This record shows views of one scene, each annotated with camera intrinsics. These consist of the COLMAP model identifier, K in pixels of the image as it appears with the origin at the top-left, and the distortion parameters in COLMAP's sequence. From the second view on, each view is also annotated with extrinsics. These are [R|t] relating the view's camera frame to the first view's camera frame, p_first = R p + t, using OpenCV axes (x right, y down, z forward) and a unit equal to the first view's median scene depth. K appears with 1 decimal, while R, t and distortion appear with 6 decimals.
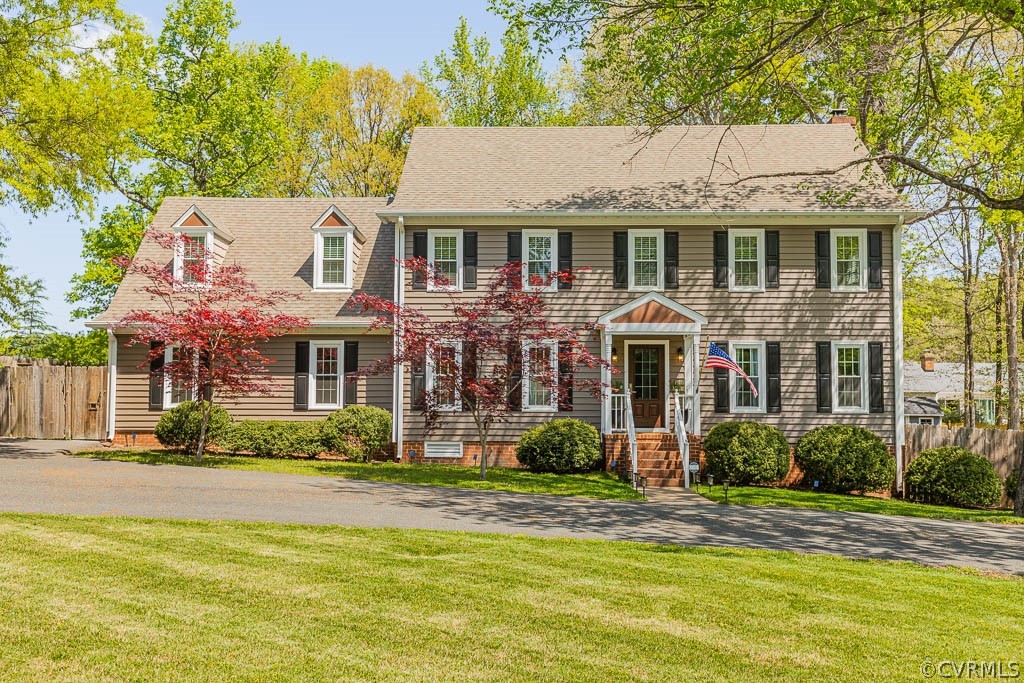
lens RADIAL K [[1037.4, 0, 510.3], [0, 1037.4, 343.5], [0, 0, 1]] dist [0.012921, 0.000000]
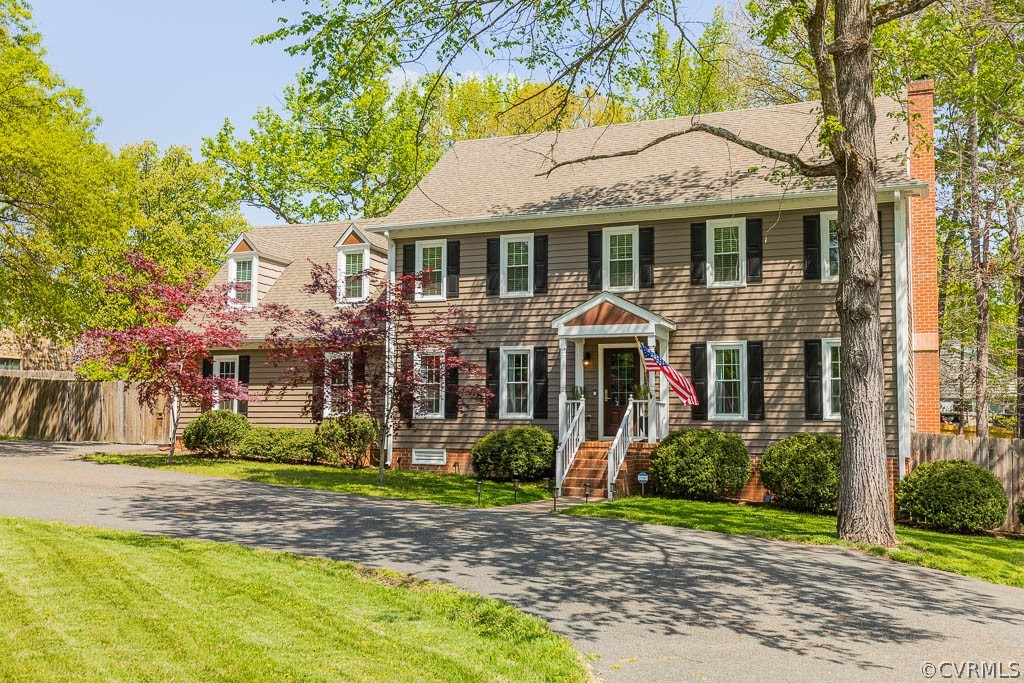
lens RADIAL K [[1037.4, 0, 510.9], [0, 1037.4, 339.8], [0, 0, 1]] dist [0.012921, 0.000000]
pose [[0.933637, -0.028848, -0.357057, 0.375508], [0.021301, 0.999459, -0.025052, 0.014982], [0.357587, 0.015784, 0.933746, 0.079777]]
